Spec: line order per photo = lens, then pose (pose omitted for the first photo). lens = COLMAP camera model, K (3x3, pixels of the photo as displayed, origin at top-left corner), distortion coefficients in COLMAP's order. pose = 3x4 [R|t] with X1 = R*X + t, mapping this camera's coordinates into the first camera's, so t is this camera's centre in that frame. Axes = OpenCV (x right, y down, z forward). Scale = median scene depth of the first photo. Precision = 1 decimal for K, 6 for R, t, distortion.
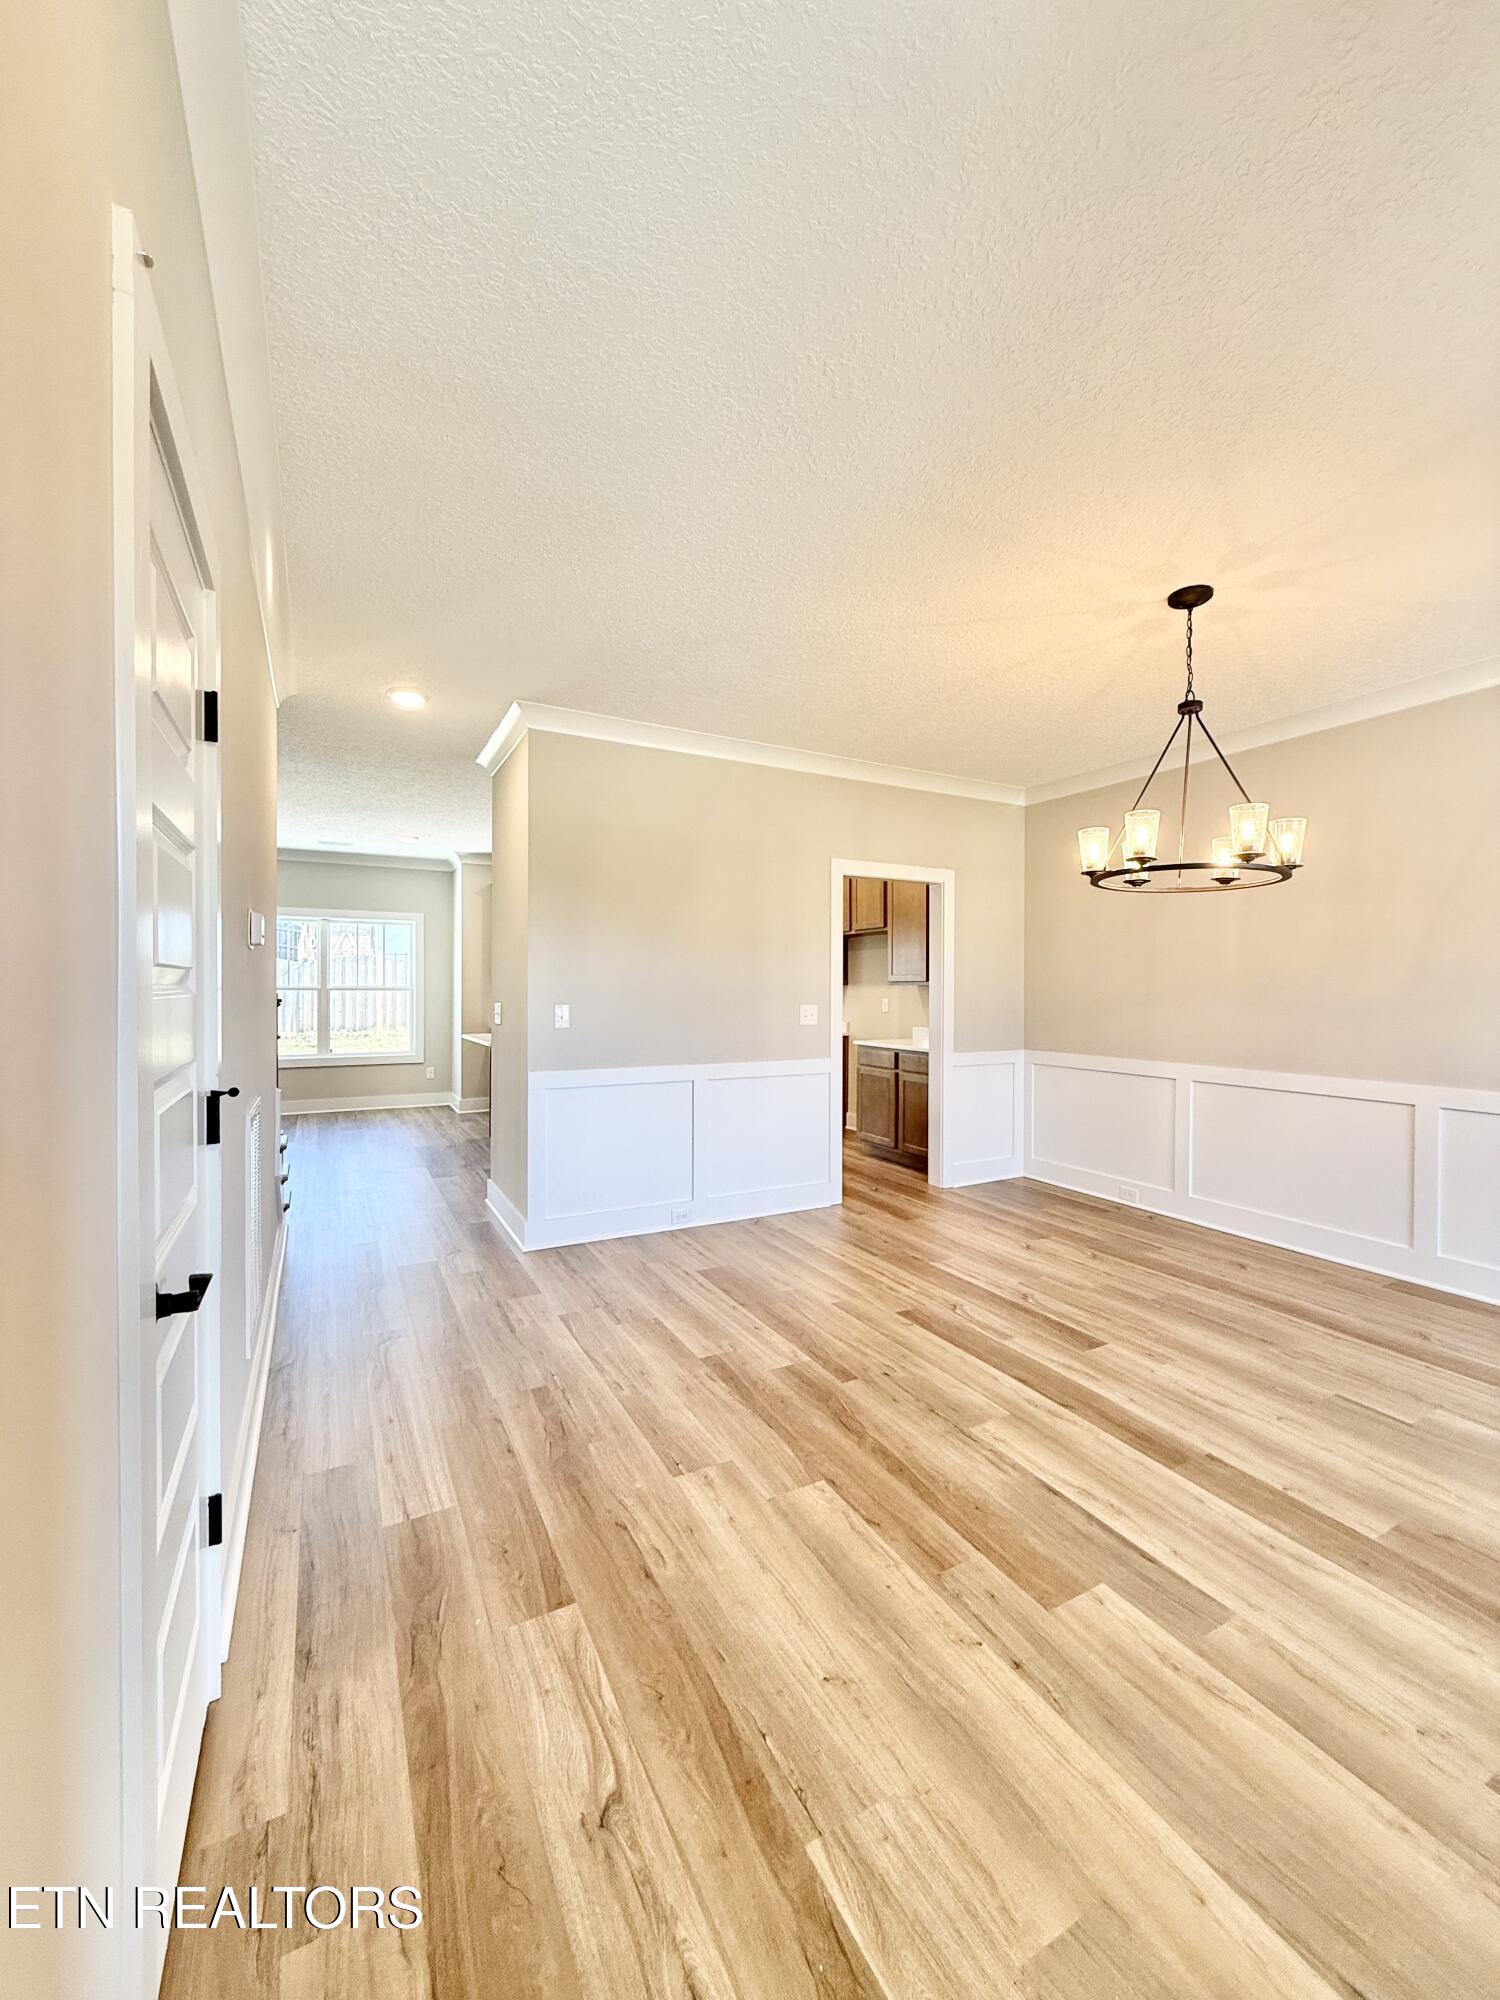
lens RADIAL K [[795.5, 0, 742.4], [0, 795.5, 989.0], [0, 0, 1]] dist [0.002212, -0.000629]
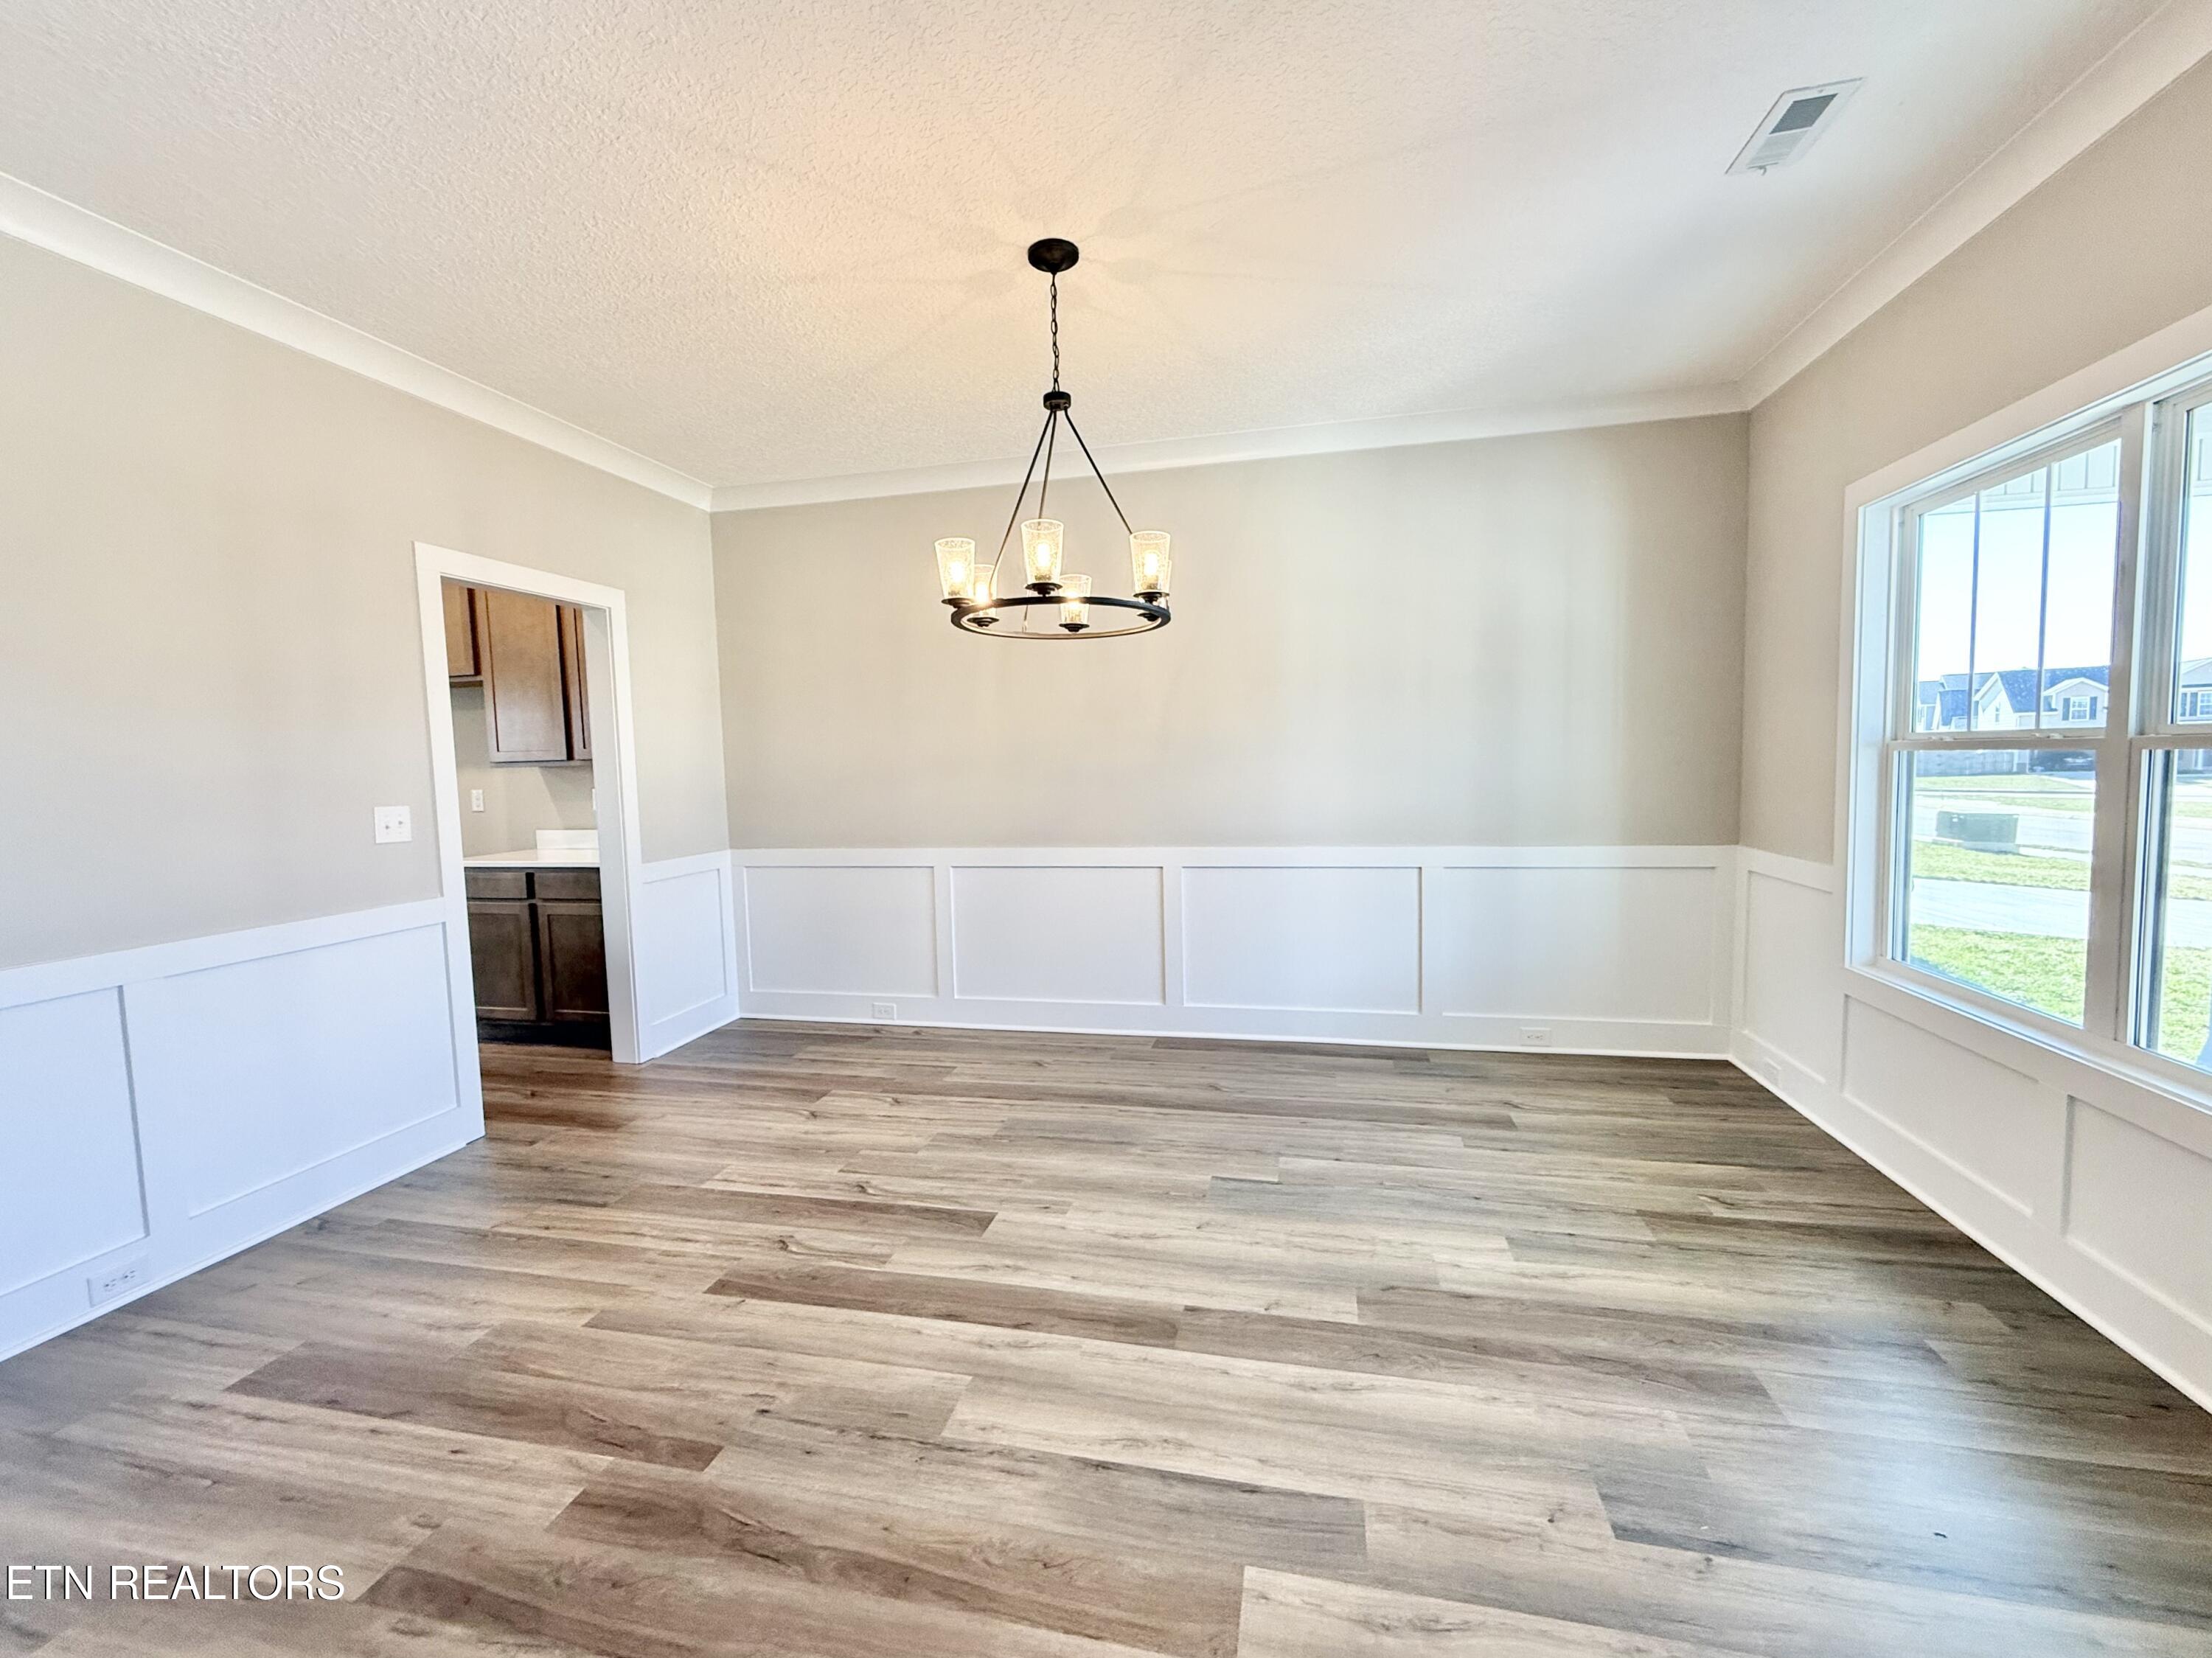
lens RADIAL K [[928.3, 0, 1081.5], [0, 928.3, 823.6], [0, 0, 1]] dist [0.003312, -0.001133]
pose [[0.655894, -0.073946, 0.751223, -0.142002], [0.030250, 0.996966, 0.071725, 0.000967], [-0.754247, -0.024319, 0.656140, 0.343586]]
